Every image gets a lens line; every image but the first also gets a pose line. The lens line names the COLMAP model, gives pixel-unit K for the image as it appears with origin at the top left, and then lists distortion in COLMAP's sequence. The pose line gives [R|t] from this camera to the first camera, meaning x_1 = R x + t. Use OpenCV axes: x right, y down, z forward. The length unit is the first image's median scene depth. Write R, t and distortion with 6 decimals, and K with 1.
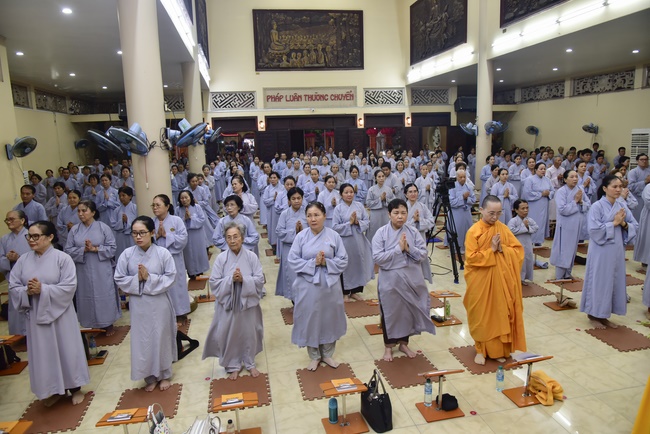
lens RADIAL K [[434.9, 0, 317.4], [0, 434.9, 212.0], [0, 0, 1]] dist [-0.030995, 0.003278]
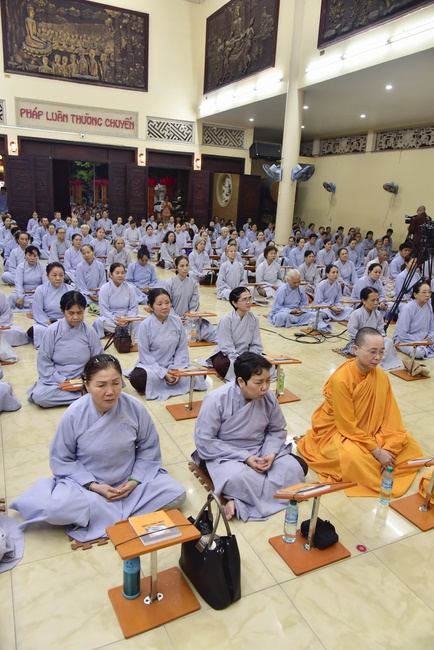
lens RADIAL K [[473.6, 0, 213.8], [0, 473.6, 328.2], [0, 0, 1]] dist [-0.009918, 0.001623]
pose [[0.963973, 0.012961, 0.265684, -0.003616], [-0.042589, 0.993447, 0.106058, 0.014136], [-0.262568, -0.113552, 0.958209, 0.068141]]
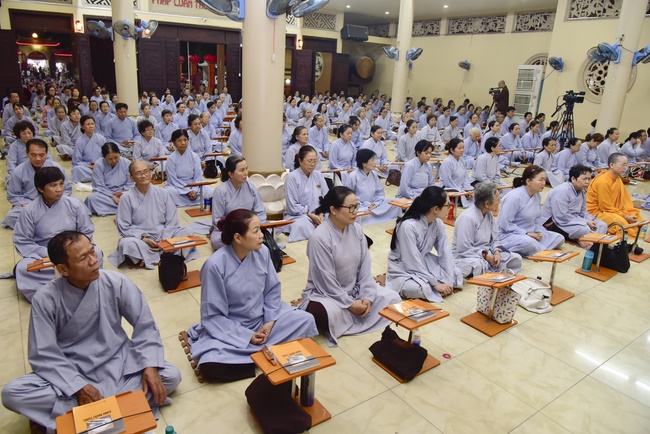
lens RADIAL K [[434.9, 0, 326.5], [0, 434.9, 207.7], [0, 0, 1]] dist [-0.030995, 0.003278]
pose [[0.914927, -0.046921, 0.400882, -0.161884], [-0.010058, 0.990261, 0.138860, 0.024804], [-0.403493, -0.131079, 0.905545, 0.038031]]
